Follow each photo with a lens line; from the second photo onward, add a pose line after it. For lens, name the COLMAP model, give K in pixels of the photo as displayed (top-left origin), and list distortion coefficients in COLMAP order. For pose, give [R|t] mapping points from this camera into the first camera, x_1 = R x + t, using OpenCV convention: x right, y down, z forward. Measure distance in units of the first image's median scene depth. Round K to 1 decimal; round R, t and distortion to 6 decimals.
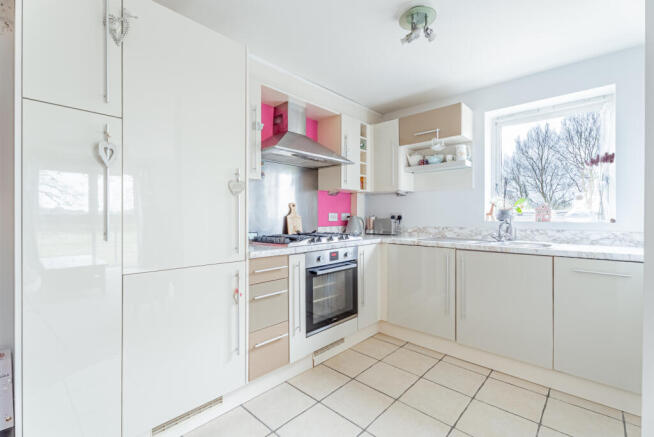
lens RADIAL K [[291.8, 0, 330.4], [0, 291.8, 217.5], [0, 0, 1]] dist [-0.000985, -0.000007]
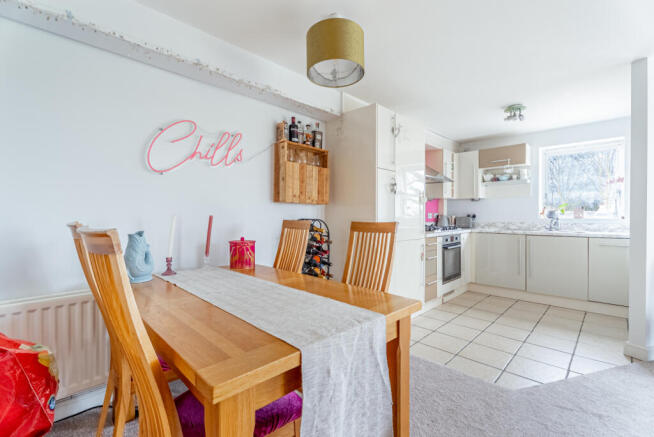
lens RADIAL K [[297.7, 0, 327.0], [0, 297.7, 218.5], [0, 0, 1]] dist [-0.001436, -0.000380]
pose [[0.999652, -0.001710, -0.026339, -0.561426], [0.001871, 0.999980, 0.006073, 0.002203], [0.026328, -0.006120, 0.999635, -0.615742]]
